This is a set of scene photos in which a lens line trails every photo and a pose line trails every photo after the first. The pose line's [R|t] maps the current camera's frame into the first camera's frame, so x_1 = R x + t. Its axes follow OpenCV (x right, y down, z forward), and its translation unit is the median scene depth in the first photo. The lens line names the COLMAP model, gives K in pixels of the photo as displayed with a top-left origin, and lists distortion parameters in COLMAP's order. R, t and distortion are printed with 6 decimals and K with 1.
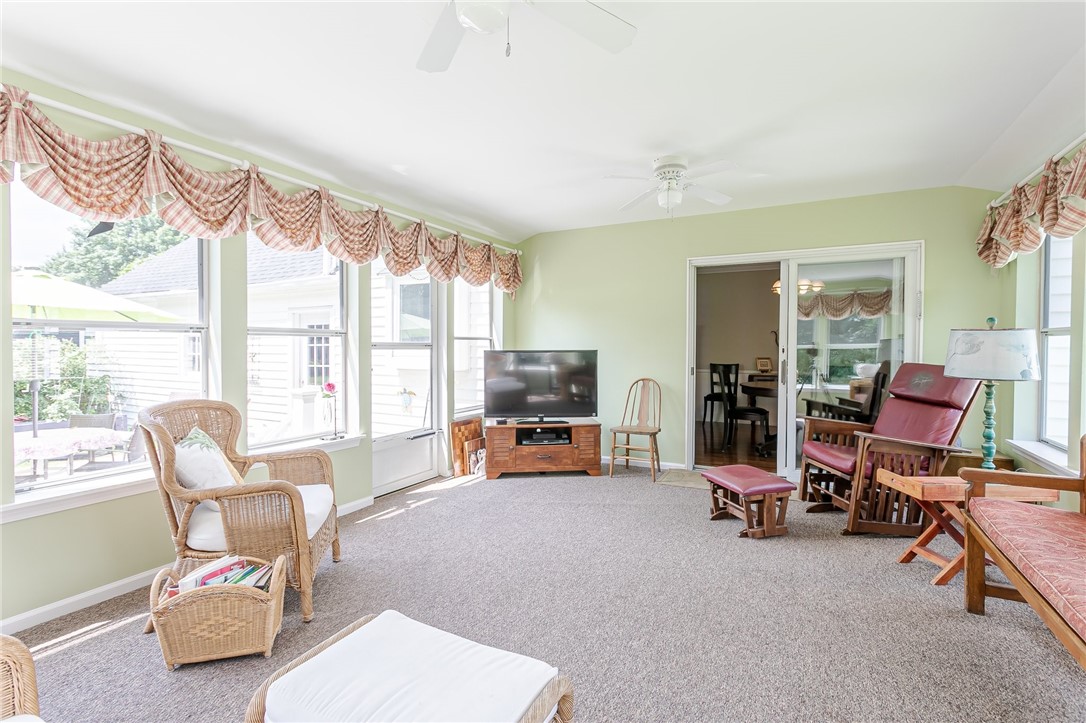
lens RADIAL K [[511.5, 0, 542.1], [0, 511.5, 358.5], [0, 0, 1]] dist [-0.000515, 0.000583]
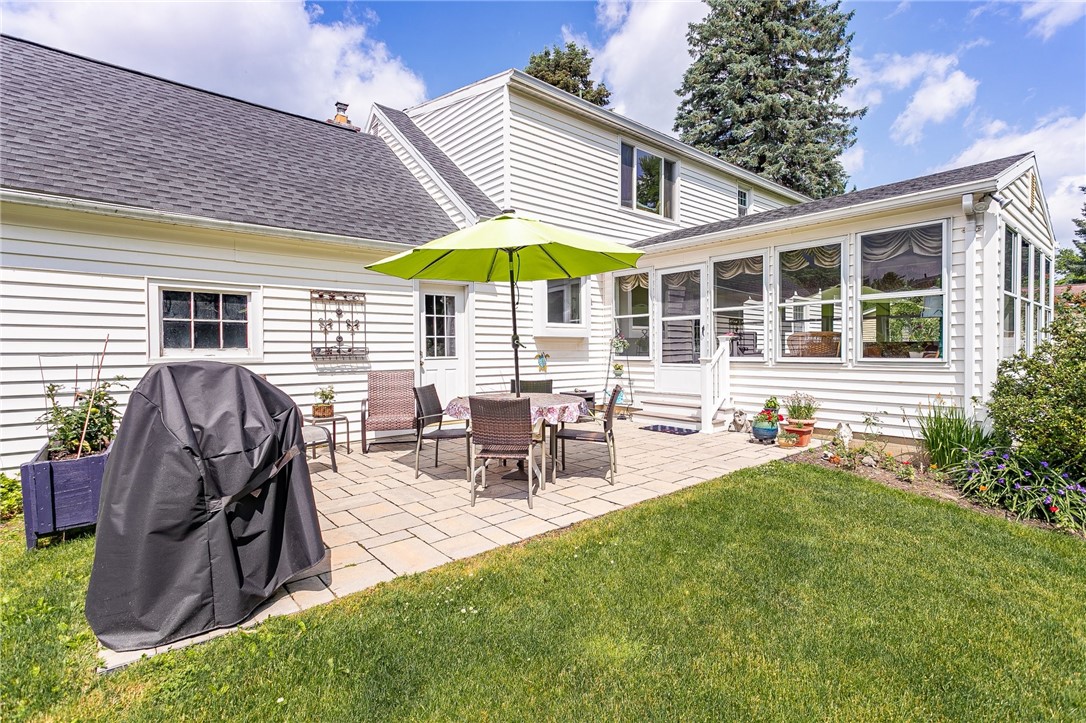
lens RADIAL K [[511.5, 0, 541.2], [0, 511.5, 361.0], [0, 0, 1]] dist [-0.000515, 0.000583]
pose [[0.376004, -0.024563, 0.926292, -1.289575], [0.023473, 0.999580, 0.016978, 0.049979], [-0.926321, 0.015359, 0.376423, 0.442023]]
